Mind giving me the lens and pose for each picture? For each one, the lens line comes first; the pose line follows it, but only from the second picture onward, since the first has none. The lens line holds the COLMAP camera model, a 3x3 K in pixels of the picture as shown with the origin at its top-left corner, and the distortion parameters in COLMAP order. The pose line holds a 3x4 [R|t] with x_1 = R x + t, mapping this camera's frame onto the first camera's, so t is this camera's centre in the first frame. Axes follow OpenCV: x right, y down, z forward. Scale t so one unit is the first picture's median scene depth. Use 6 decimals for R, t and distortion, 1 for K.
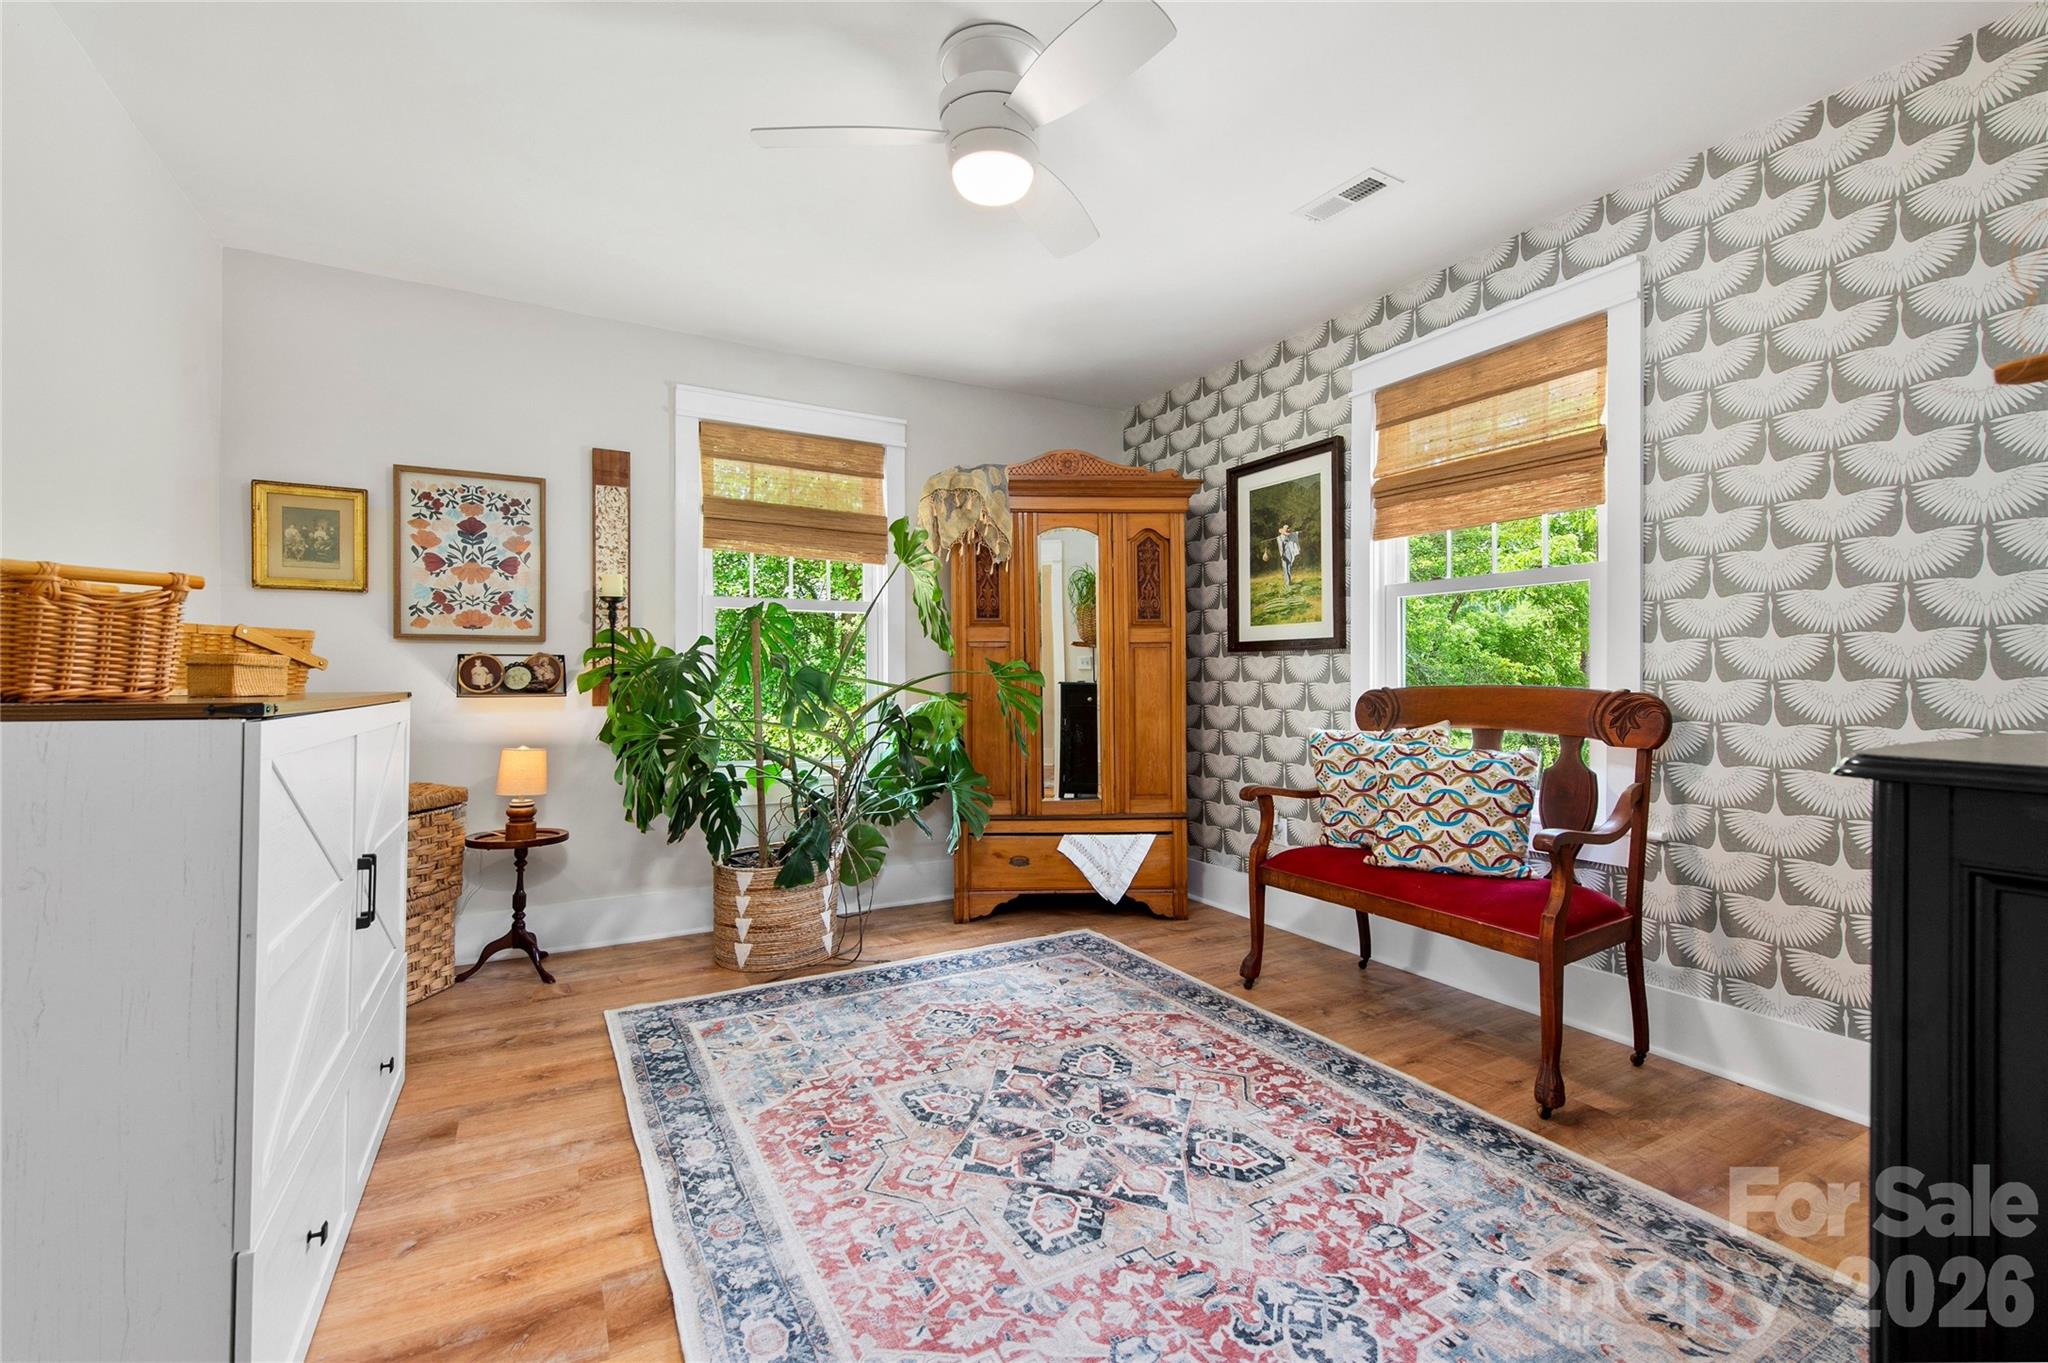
lens RADIAL K [[890.4, 0, 1023.9], [0, 890.4, 677.4], [0, 0, 1]] dist [0.002377, 0.000252]
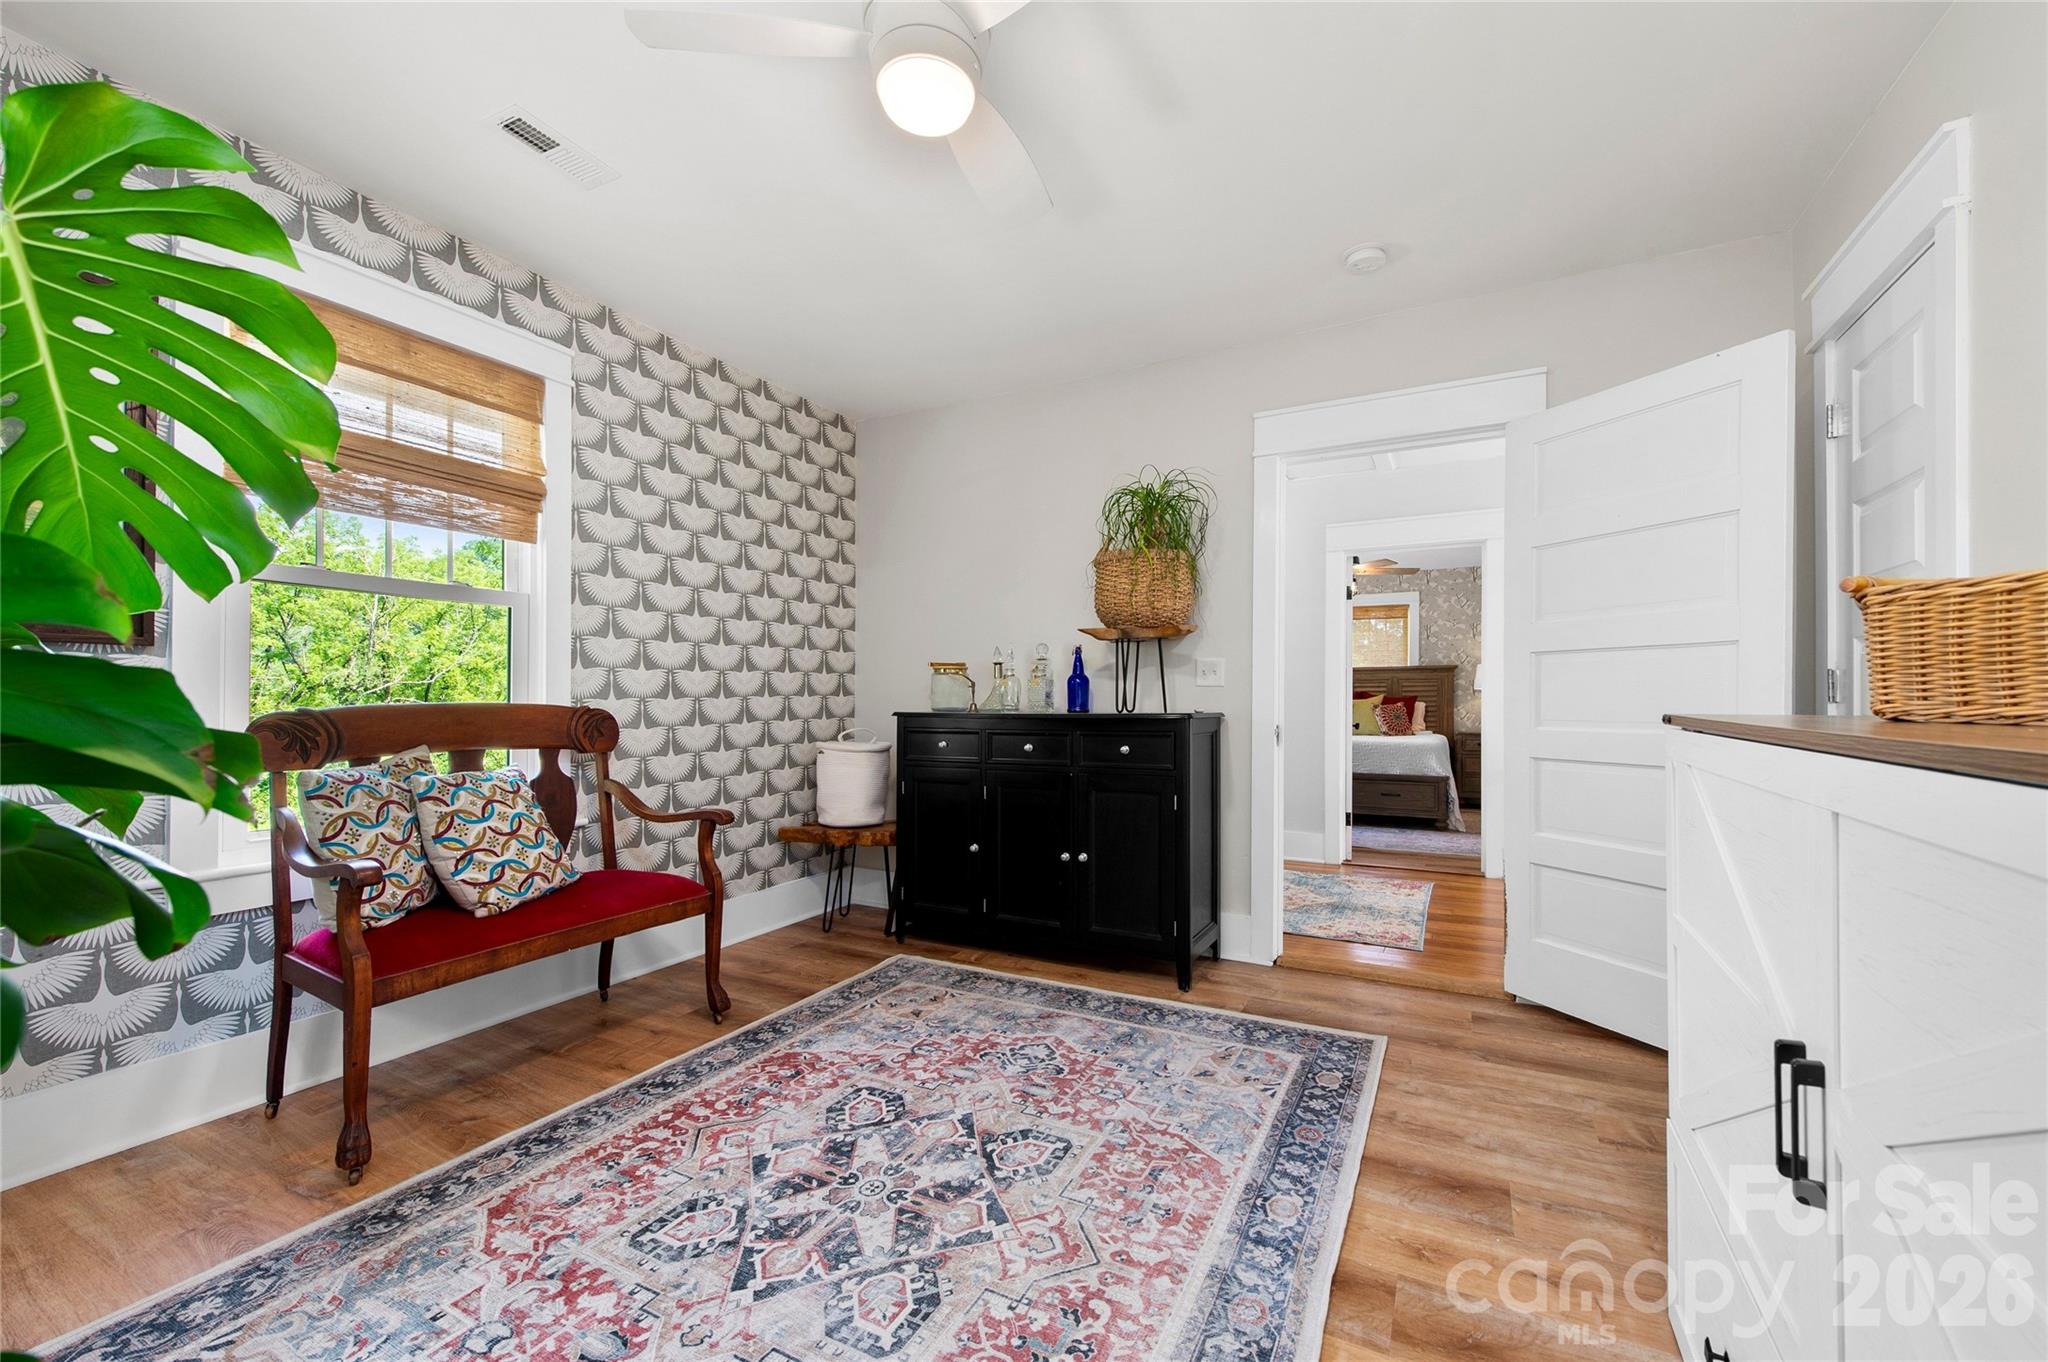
lens RADIAL K [[844.3, 0, 1019.9], [0, 844.3, 693.5], [0, 0, 1]] dist [0.014690, -0.000687]
pose [[-0.555213, 0.003136, 0.831702, -0.716740], [-0.003731, 0.999973, -0.006262, 0.001971], [-0.831700, -0.006580, -0.555186, 1.301551]]
